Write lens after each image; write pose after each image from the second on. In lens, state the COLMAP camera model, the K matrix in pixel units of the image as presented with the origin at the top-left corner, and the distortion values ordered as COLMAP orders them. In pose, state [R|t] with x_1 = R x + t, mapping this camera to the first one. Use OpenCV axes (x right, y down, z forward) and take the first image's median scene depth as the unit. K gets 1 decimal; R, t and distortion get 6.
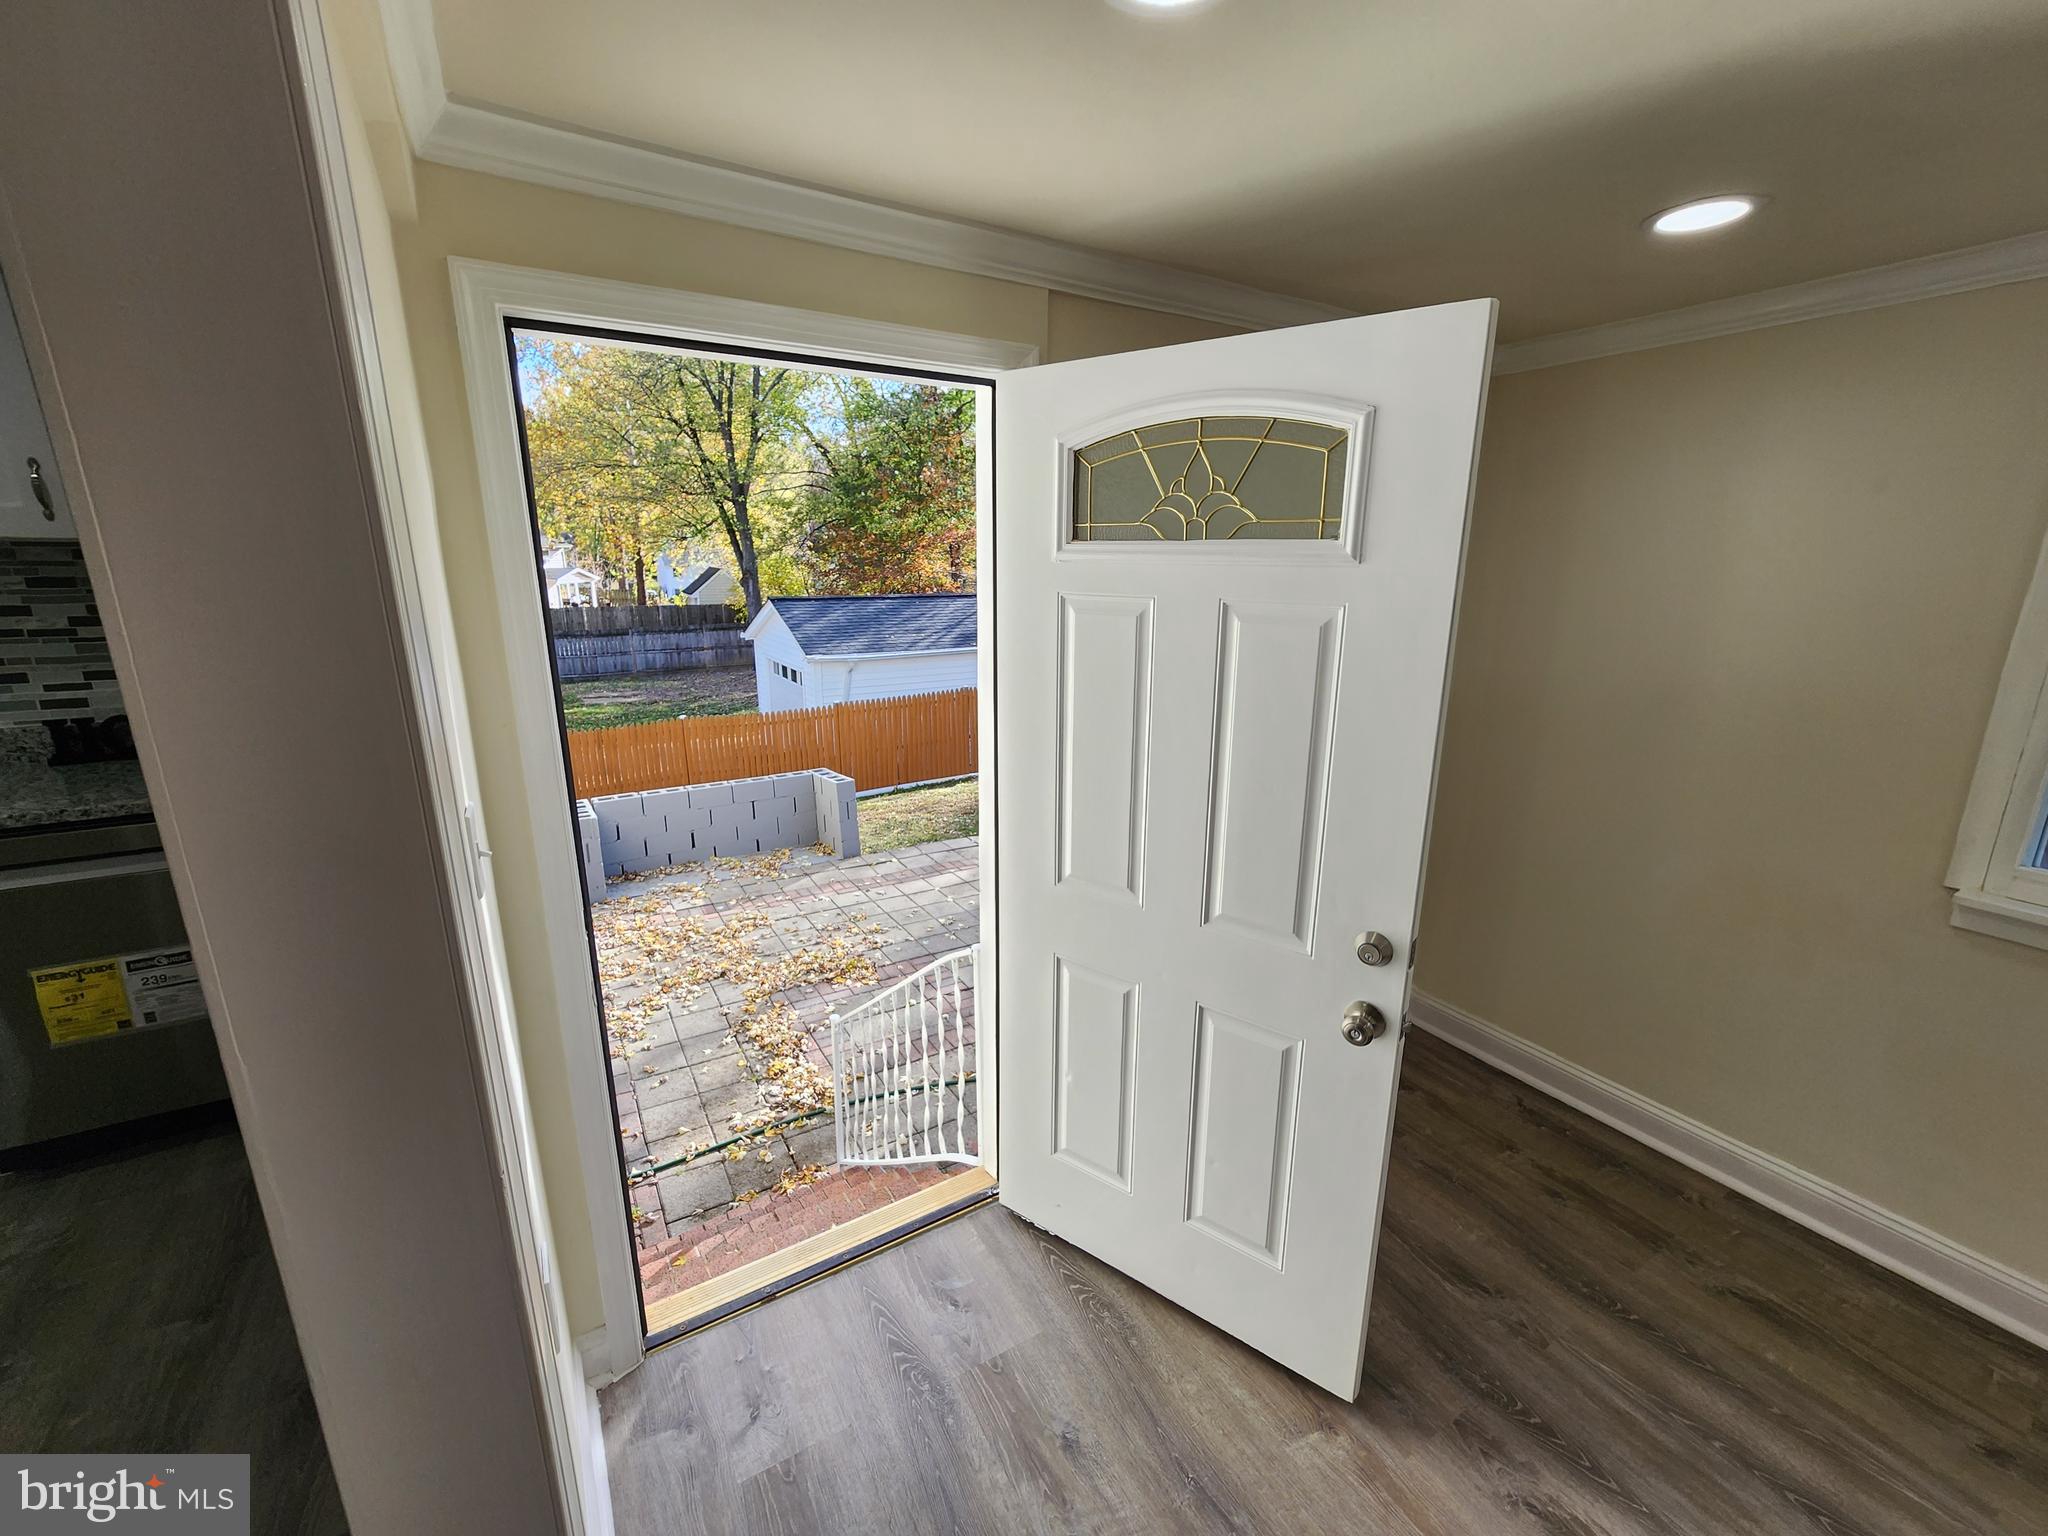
lens RADIAL K [[841.5, 0, 1032.3], [0, 841.5, 769.7], [0, 0, 1]] dist [0.000462, -0.000278]
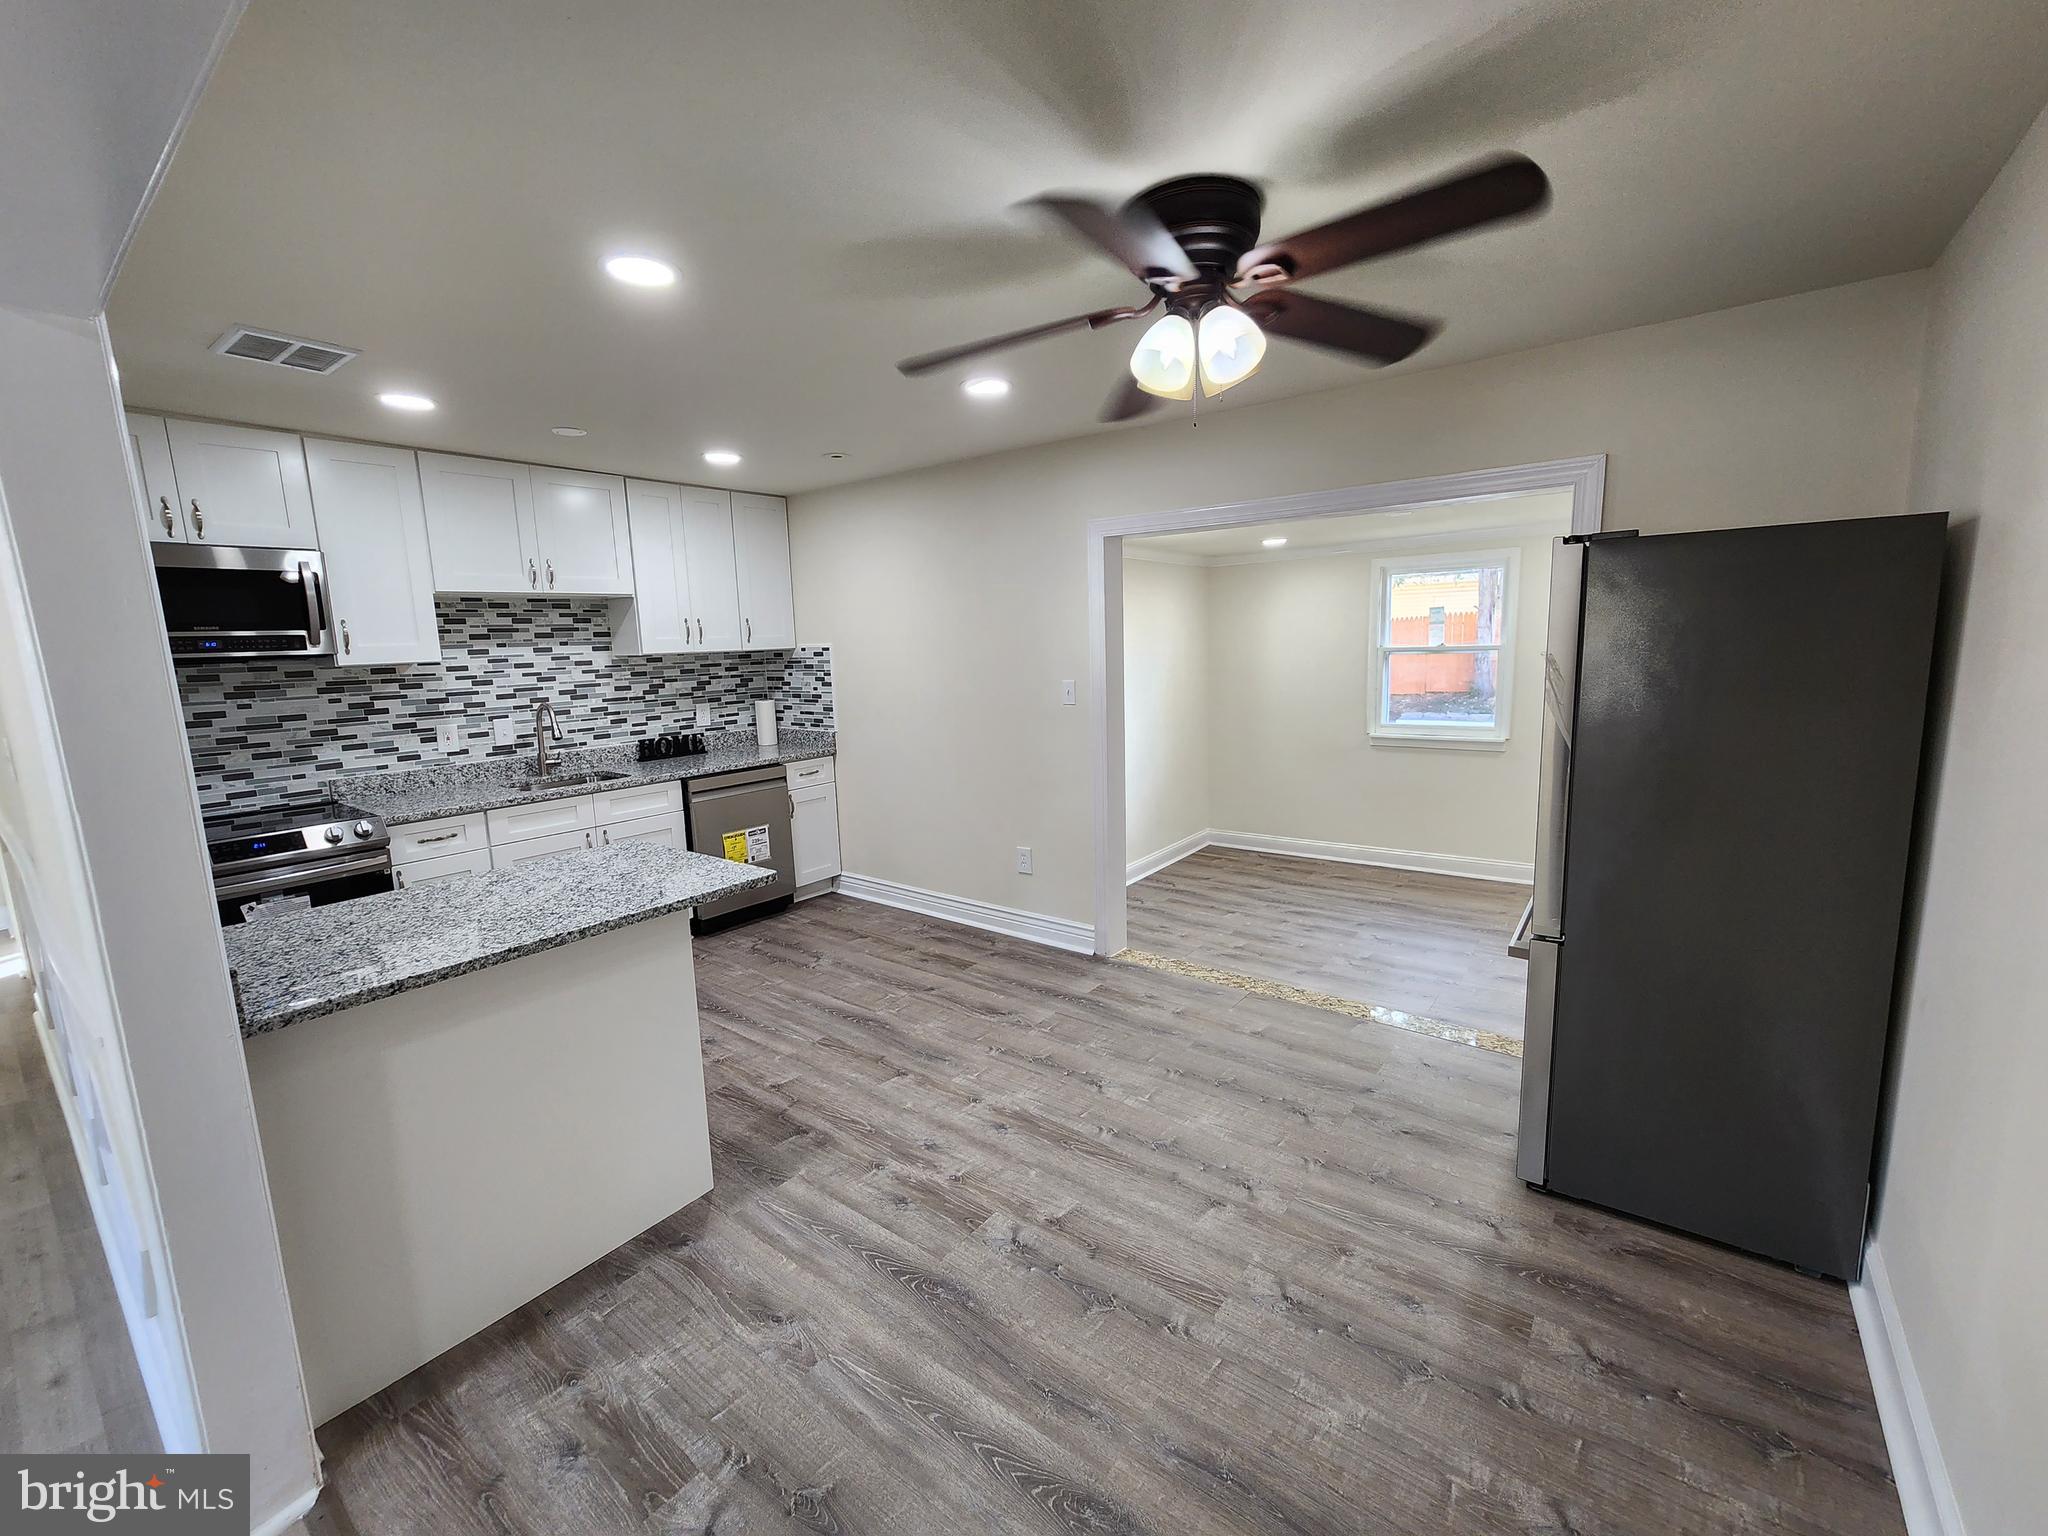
lens RADIAL K [[822.0, 0, 1029.7], [0, 822.0, 761.1], [0, 0, 1]] dist [0.001556, 0.018705]
pose [[0.931393, -0.089277, 0.352897, -0.653950], [0.126267, 0.988503, -0.083178, 0.183898], [-0.341414, 0.122030, 0.931958, -0.784375]]
